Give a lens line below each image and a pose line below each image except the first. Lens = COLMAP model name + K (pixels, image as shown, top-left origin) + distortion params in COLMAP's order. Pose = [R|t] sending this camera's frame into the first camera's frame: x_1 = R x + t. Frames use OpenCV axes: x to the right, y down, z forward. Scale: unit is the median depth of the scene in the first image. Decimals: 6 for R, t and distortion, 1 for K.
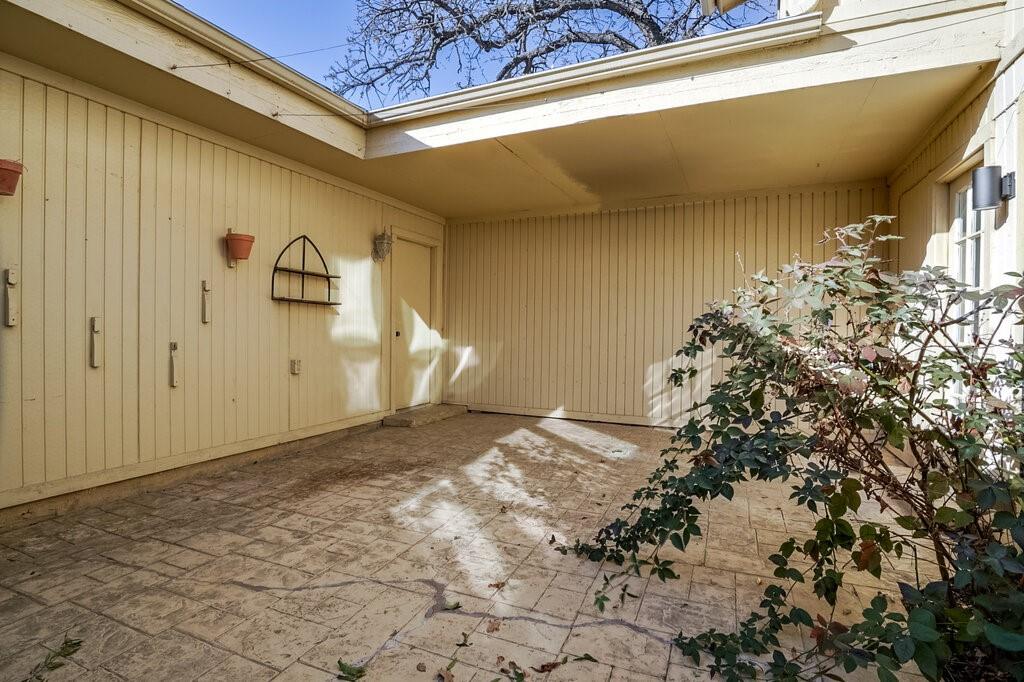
lens RADIAL K [[494.5, 0, 514.5], [0, 494.5, 333.3], [0, 0, 1]] dist [-0.018903, -0.000557]
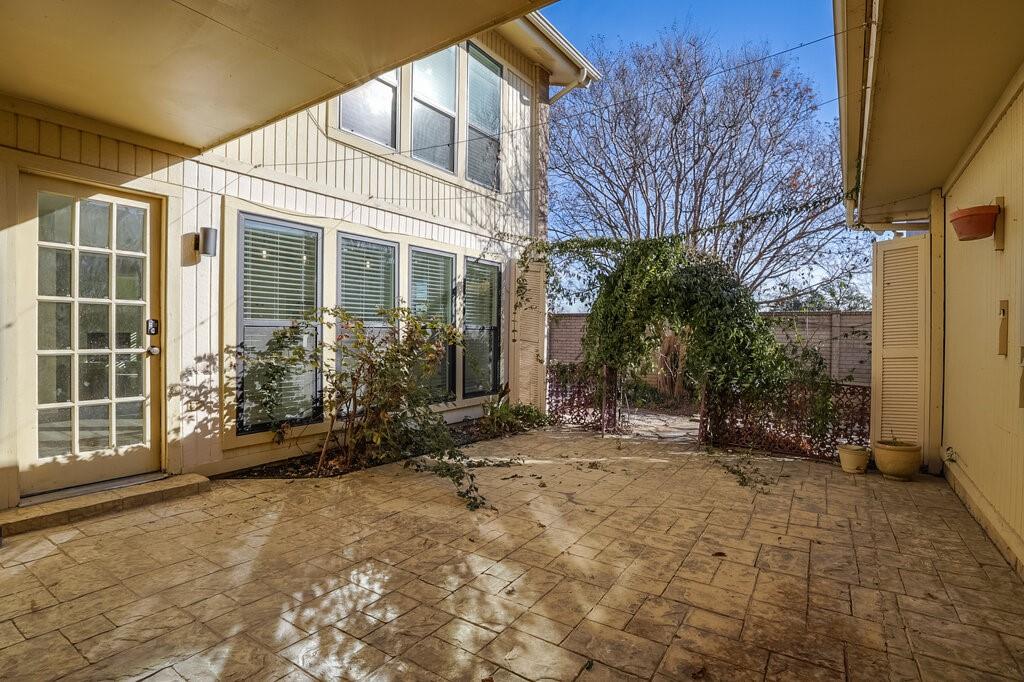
lens RADIAL K [[494.5, 0, 511.1], [0, 494.5, 335.5], [0, 0, 1]] dist [-0.018903, -0.000557]
pose [[-0.985625, -0.022562, 0.167434, -0.149192], [-0.019521, 0.999614, 0.019787, -0.048040], [-0.167816, 0.016234, -0.985685, 1.804216]]
